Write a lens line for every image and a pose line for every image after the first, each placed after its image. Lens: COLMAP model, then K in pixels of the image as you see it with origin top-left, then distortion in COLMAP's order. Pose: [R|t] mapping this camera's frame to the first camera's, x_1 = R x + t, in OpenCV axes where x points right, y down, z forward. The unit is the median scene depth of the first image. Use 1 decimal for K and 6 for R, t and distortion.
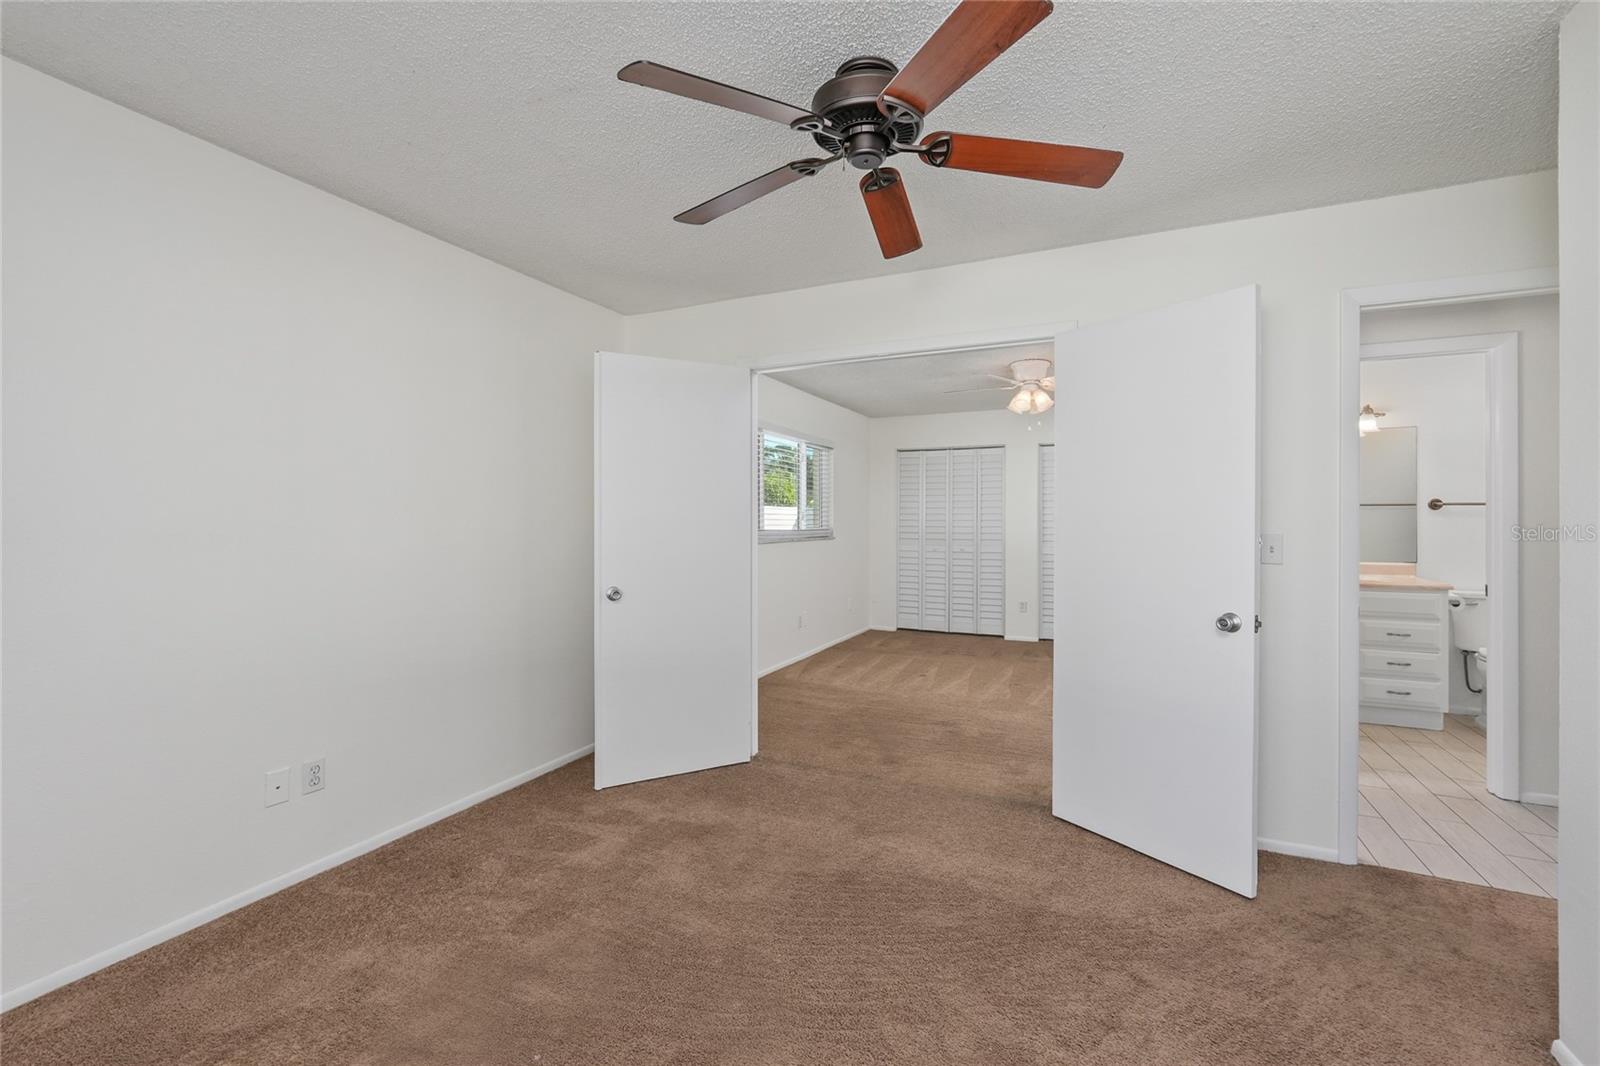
lens RADIAL K [[675.4, 0, 800.0], [0, 675.4, 533.0], [0, 0, 1]] dist [-0.000363, 0.000153]
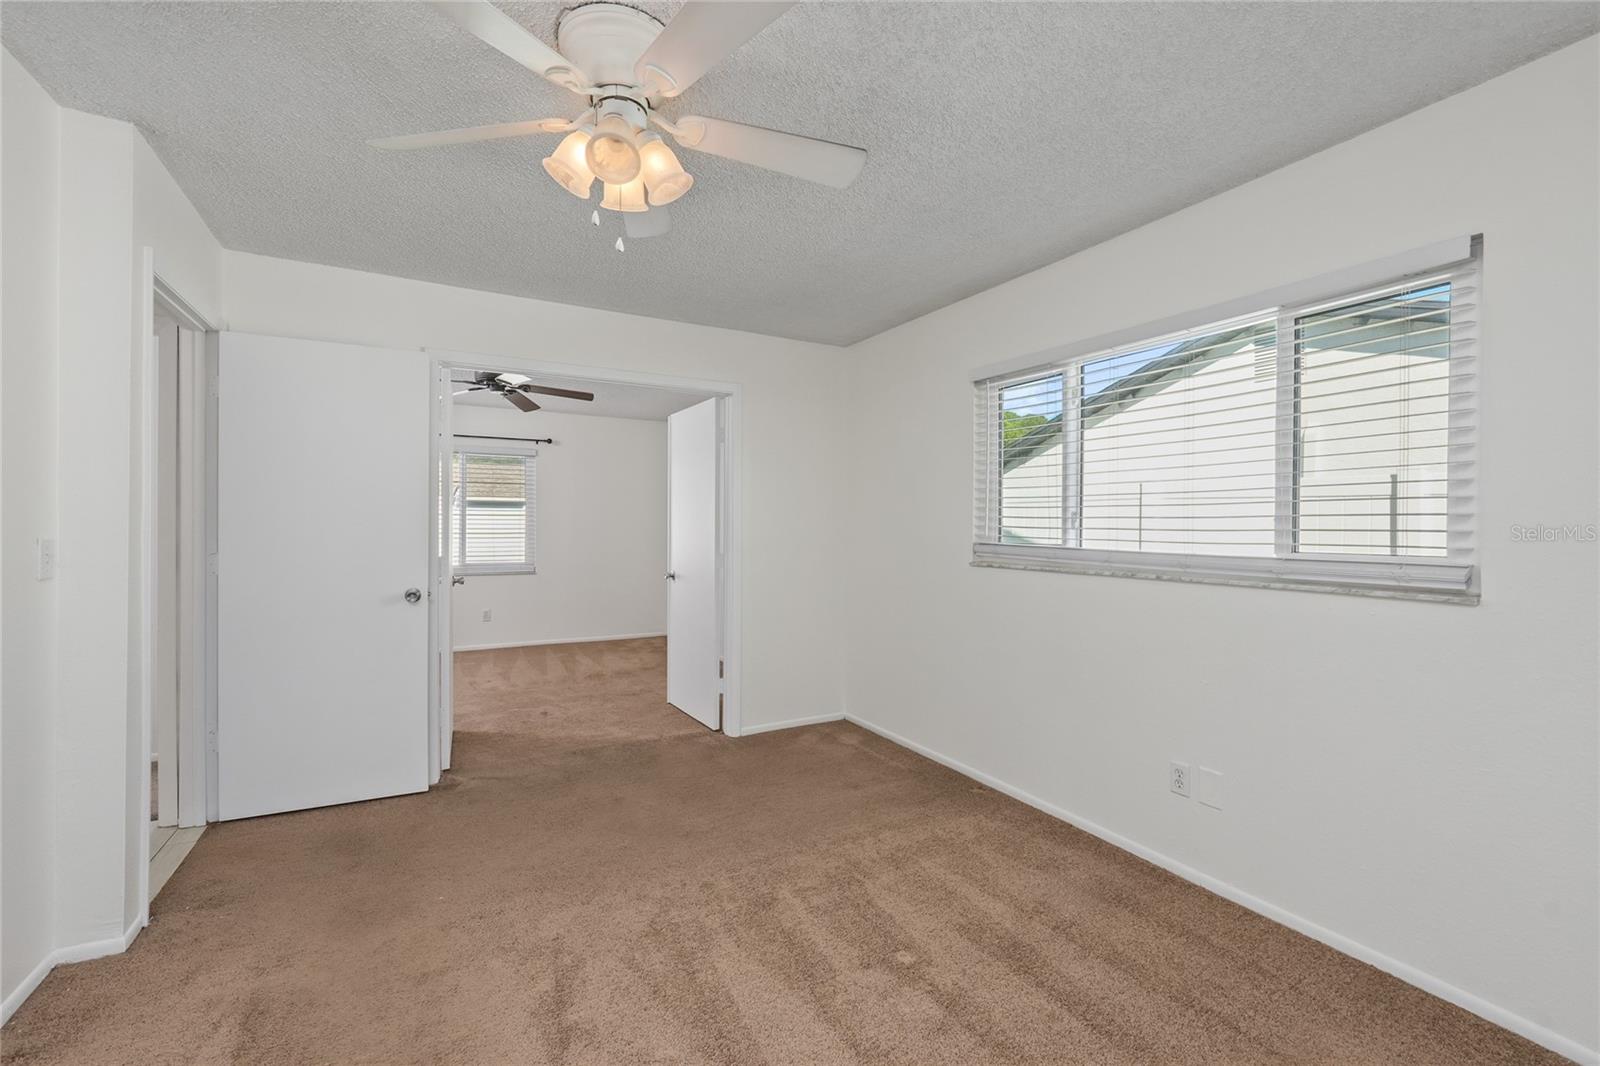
lens RADIAL K [[666.1, 0, 793.3], [0, 666.1, 540.4], [0, 0, 1]] dist [-0.001825, 0.000088]
pose [[-0.582068, 0.007161, -0.813108, 0.391147], [-0.025191, 0.999322, 0.026834, -0.015230], [0.812750, 0.036102, -0.581493, 0.900108]]
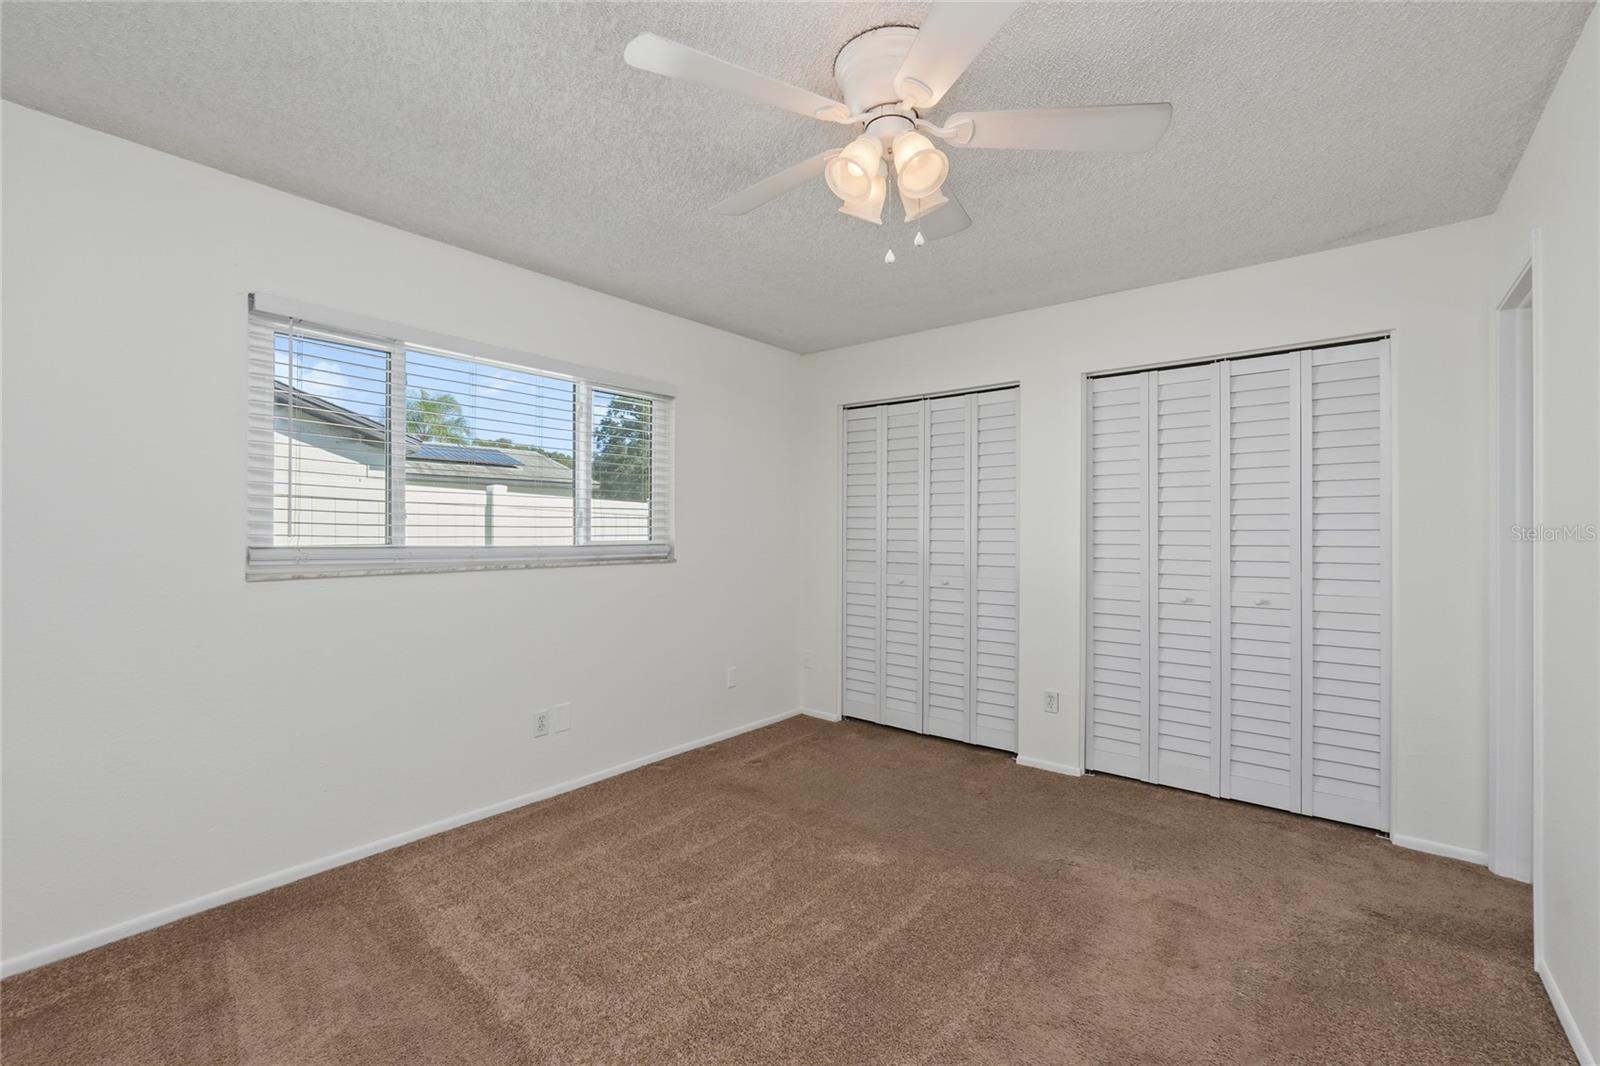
lens RADIAL K [[675.4, 0, 800.0], [0, 675.4, 533.0], [0, 0, 1]] dist [-0.000363, 0.000153]
pose [[0.973477, 0.002918, -0.228768, 0.259783], [-0.006308, 0.999881, -0.014089, -0.007407], [0.228700, 0.015159, 0.973379, 0.463734]]
